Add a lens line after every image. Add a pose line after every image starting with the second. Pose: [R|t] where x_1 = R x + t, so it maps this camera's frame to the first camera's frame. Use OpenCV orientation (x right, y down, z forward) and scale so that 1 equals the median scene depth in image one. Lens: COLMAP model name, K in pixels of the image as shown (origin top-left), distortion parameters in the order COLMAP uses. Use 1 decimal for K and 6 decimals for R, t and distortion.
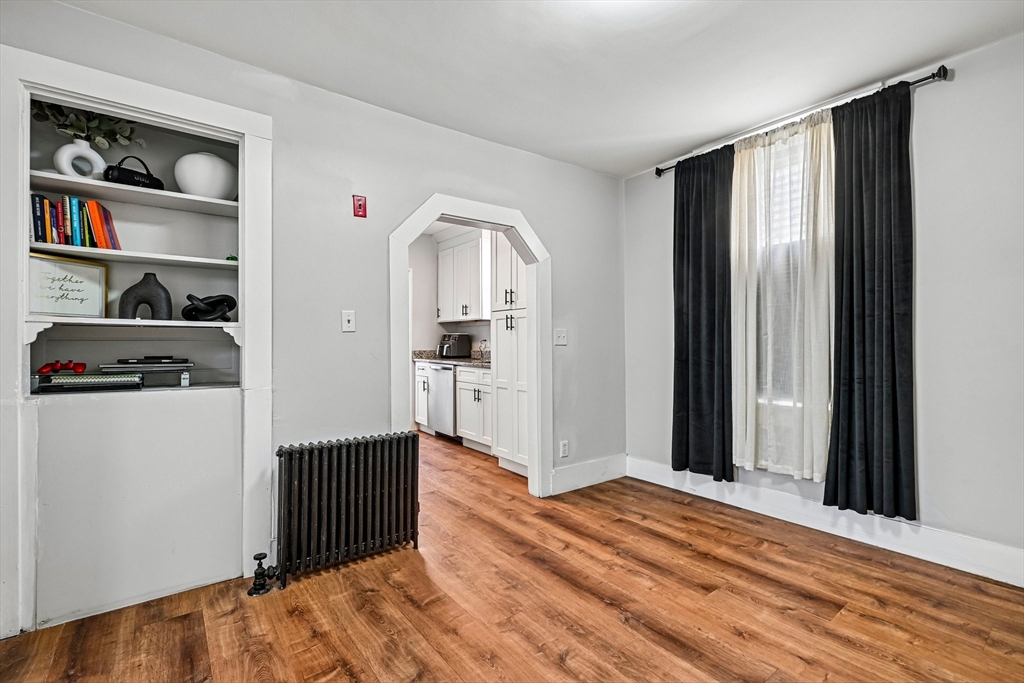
lens RADIAL K [[455.7, 0, 512.0], [0, 455.7, 341.5], [0, 0, 1]] dist [0.000398, 0.000178]
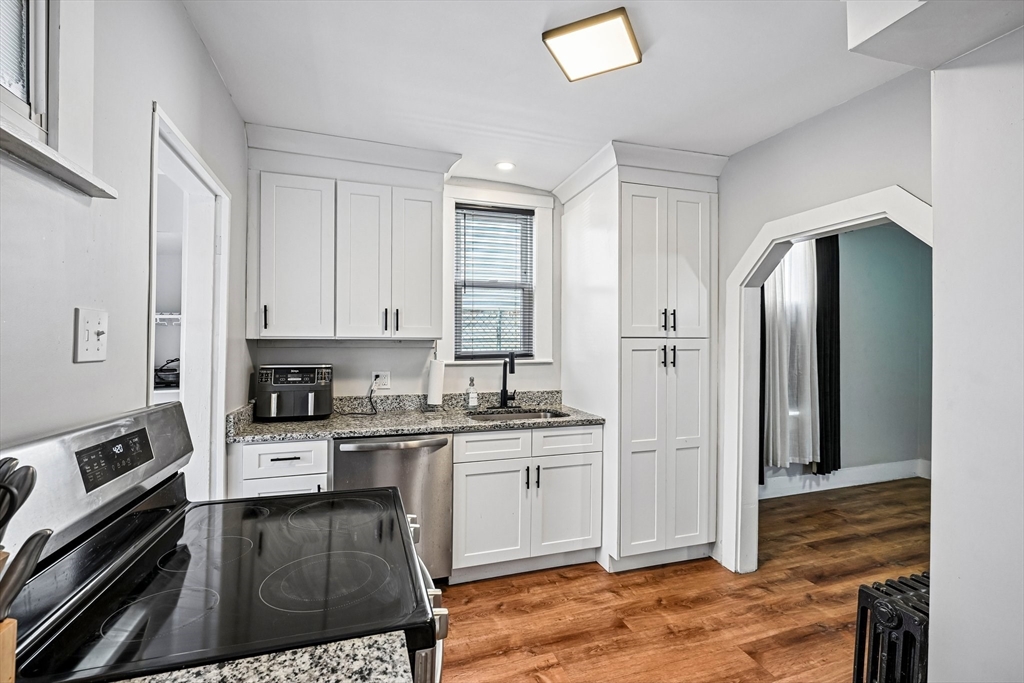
lens RADIAL K [[452.2, 0, 516.3], [0, 452.2, 344.2], [0, 0, 1]] dist [-0.001544, 0.000026]
pose [[0.317205, -0.000120, 0.948357, -0.971971], [-0.003177, 0.999994, 0.001189, -0.078185], [-0.948352, -0.003390, 0.317203, 1.305981]]
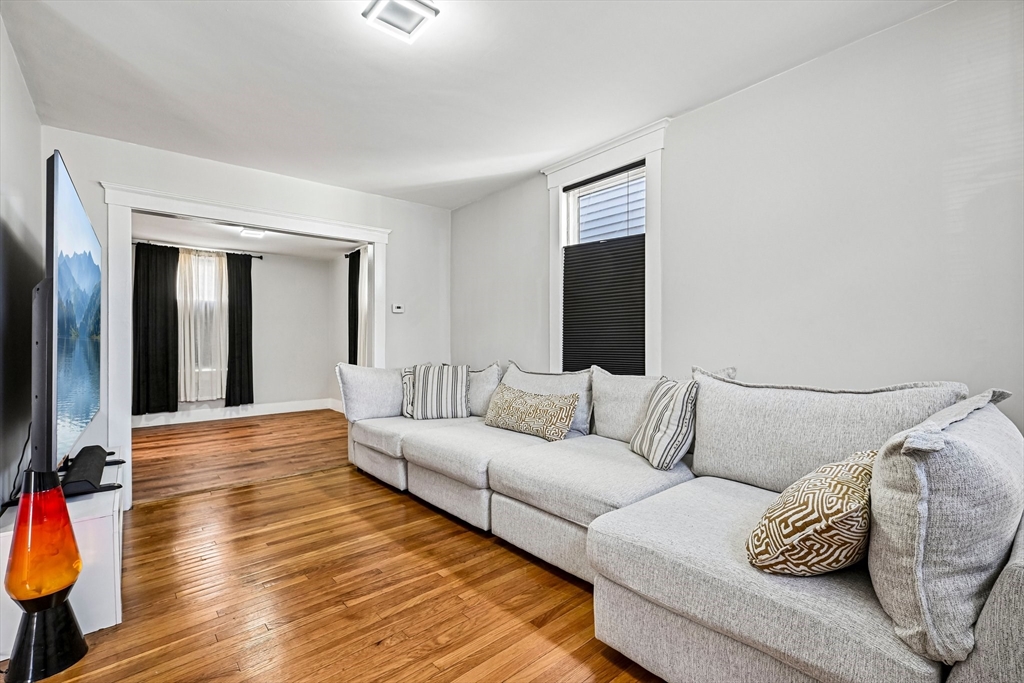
lens RADIAL K [[455.7, 0, 512.0], [0, 455.7, 341.5], [0, 0, 1]] dist [0.000398, 0.000178]
pose [[-0.068732, -0.000942, 0.997635, -1.761975], [-0.002975, 0.999995, 0.000739, -0.015353], [-0.997631, -0.002917, -0.068734, -0.387253]]
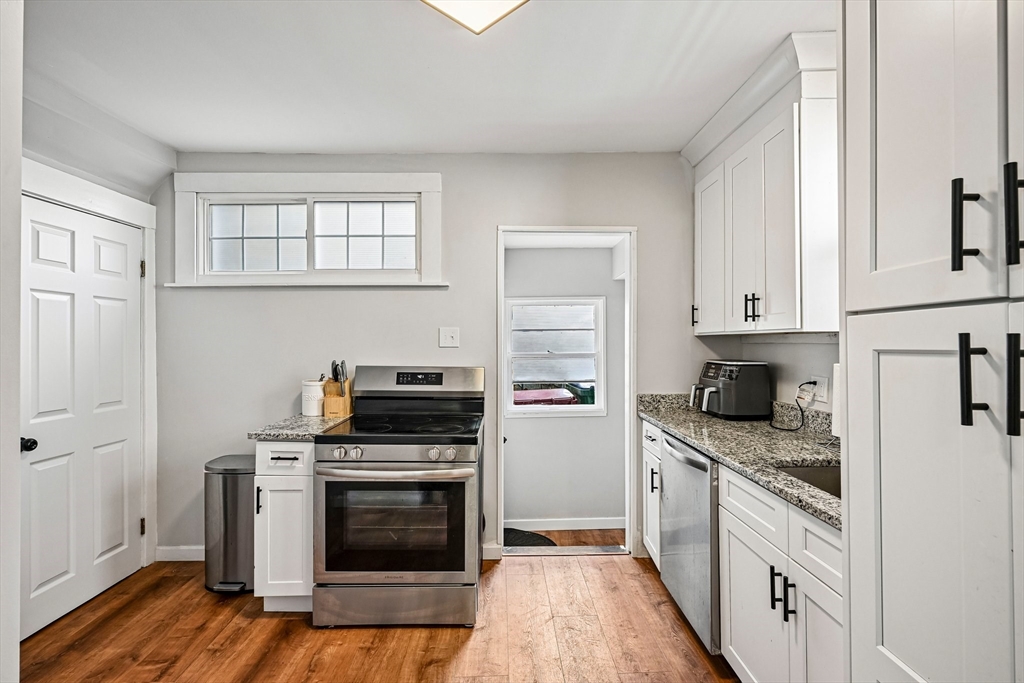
lens RADIAL K [[473.8, 0, 508.8], [0, 473.8, 342.4], [0, 0, 1]] dist [0.001339, 0.000021]
pose [[0.806405, -0.003117, -0.591355, -0.056591], [0.003757, 0.999993, -0.000149, -0.072472], [0.591352, -0.002101, 0.806411, 1.002414]]
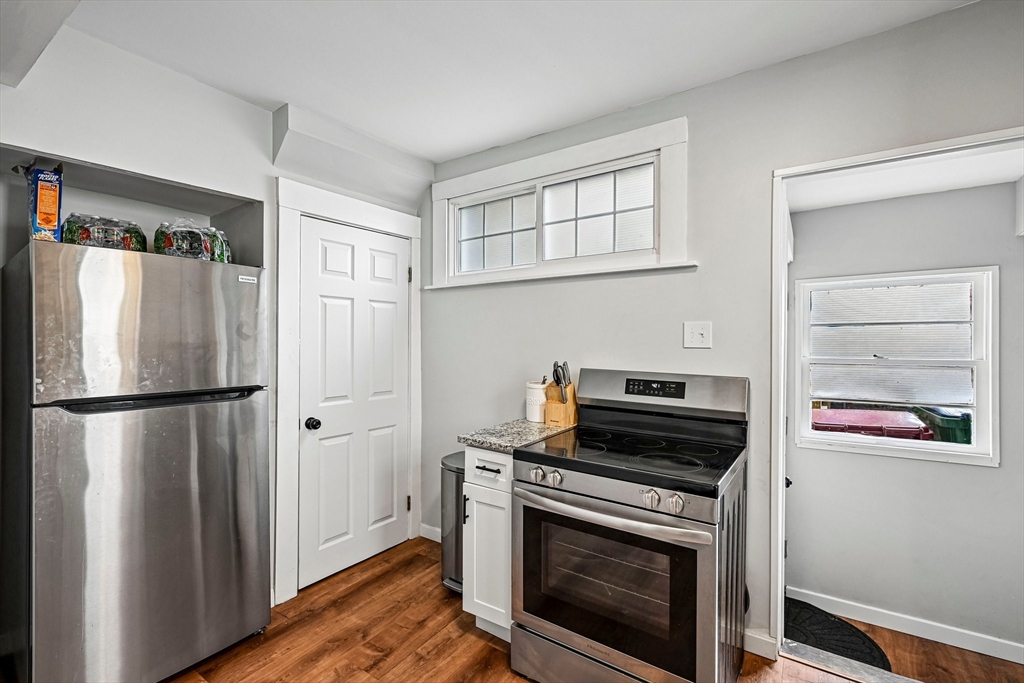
lens RADIAL K [[455.7, 0, 512.0], [0, 455.7, 341.5], [0, 0, 1]] dist [0.000398, 0.000178]
pose [[0.318519, 0.001765, -0.947915, -0.162375], [-0.002328, 0.999997, 0.001079, -0.073494], [0.947914, 0.001863, 0.318522, 1.228148]]
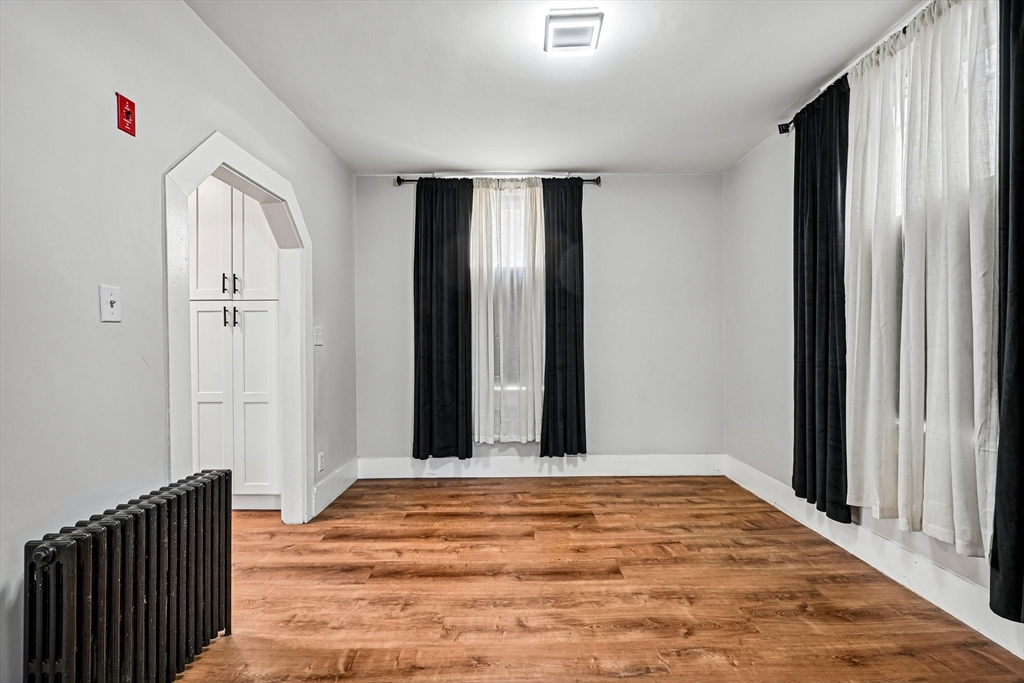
lens RADIAL K [[455.7, 0, 512.0], [0, 455.7, 341.5], [0, 0, 1]] dist [0.000398, 0.000178]
pose [[0.597346, 0.003672, 0.801975, -0.444385], [-0.000517, 0.999991, -0.004194, 0.005055], [-0.801983, 0.002091, 0.597343, 0.198352]]
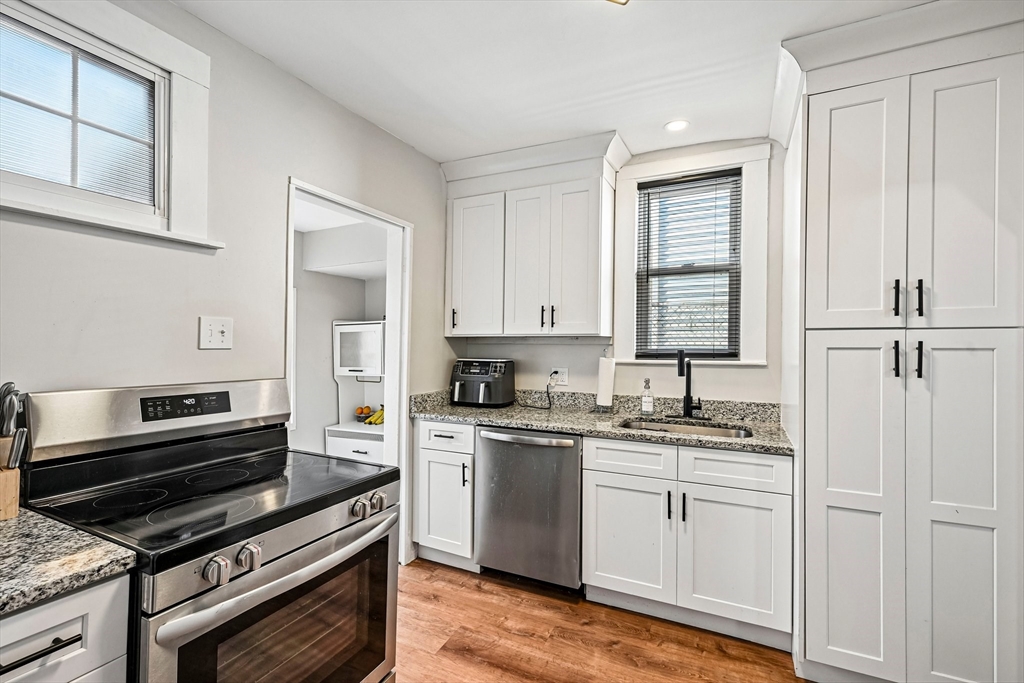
lens RADIAL K [[458.8, 0, 516.3], [0, 458.8, 343.2], [0, 0, 1]] dist [0.000669, 0.000289]
pose [[0.887681, 0.001490, 0.460457, -0.675285], [-0.002667, 0.999995, 0.001905, -0.072829], [-0.460451, -0.002919, 0.887680, 1.031678]]
